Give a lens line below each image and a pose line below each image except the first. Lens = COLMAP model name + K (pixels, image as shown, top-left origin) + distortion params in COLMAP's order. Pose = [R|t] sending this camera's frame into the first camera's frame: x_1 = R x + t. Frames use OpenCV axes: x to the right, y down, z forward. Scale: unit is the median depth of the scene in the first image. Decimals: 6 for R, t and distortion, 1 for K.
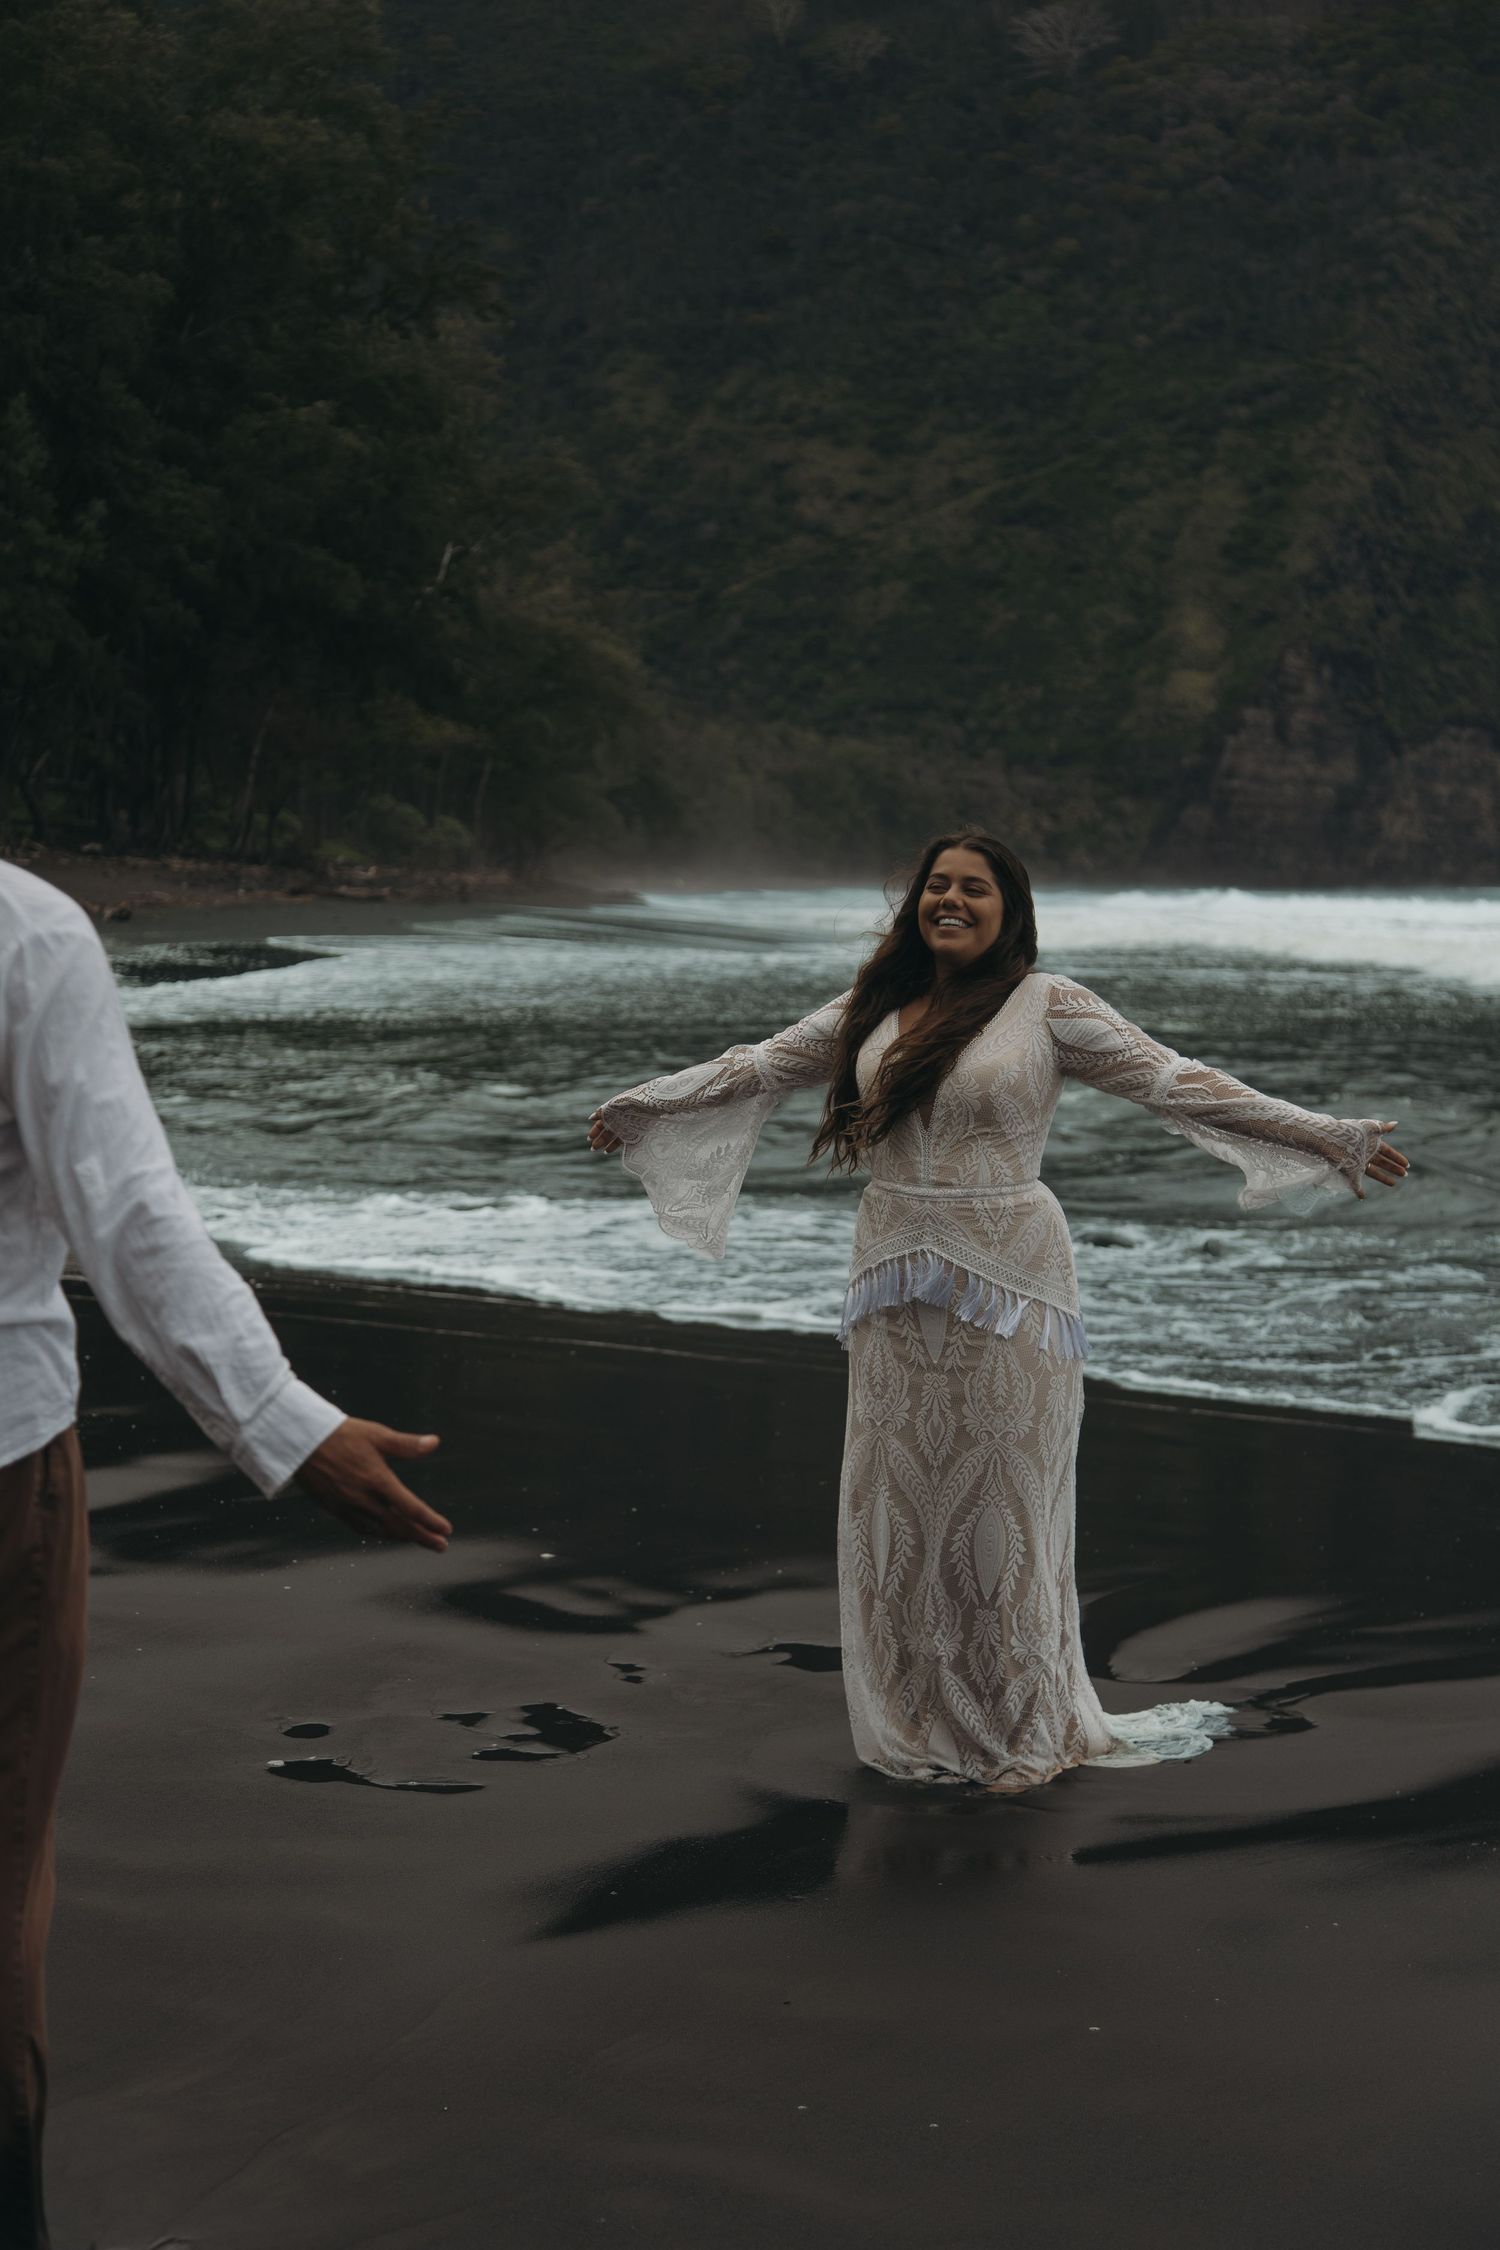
lens RADIAL K [[3805.5, 0, 750.0], [0, 3805.5, 1125.0], [0, 0, 1]] dist [0.056108, -0.161572]
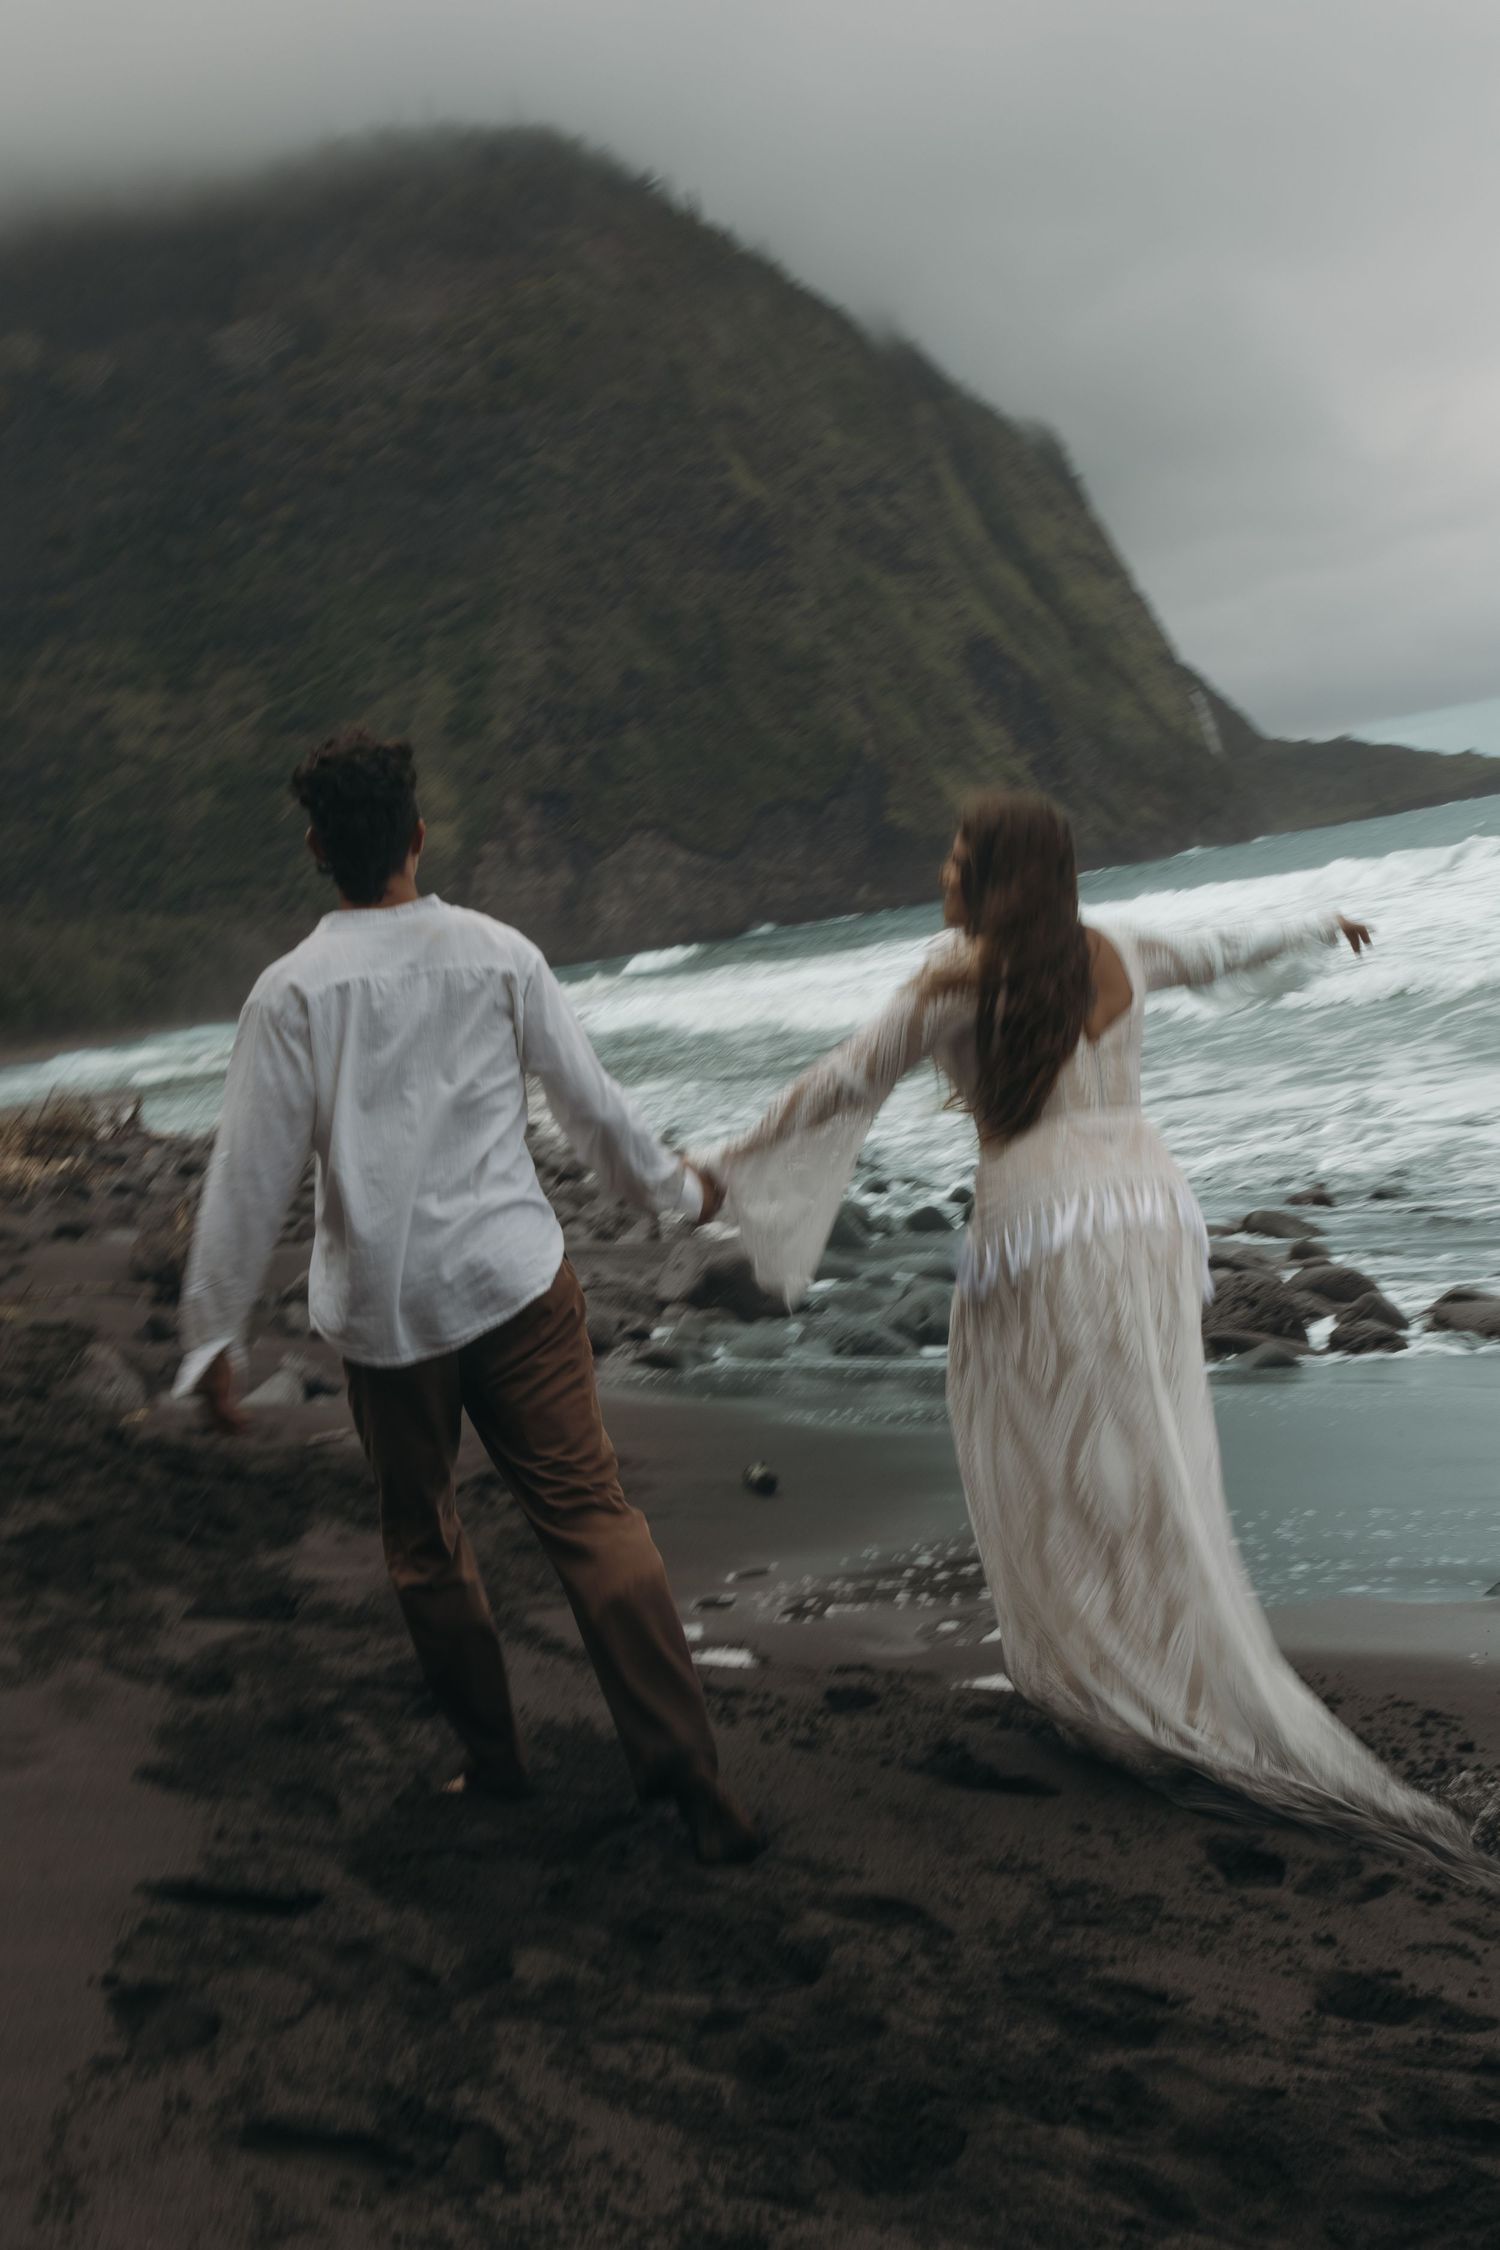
lens RADIAL K [[3268.1, 0, 750.0], [0, 3268.1, 1125.0], [0, 0, 1]] dist [0.463107, -0.083540]
pose [[0.970874, -0.183199, 0.154408, 0.022675], [0.185784, 0.982588, -0.002353, 0.008548], [-0.151289, 0.030971, 0.988004, -0.158492]]
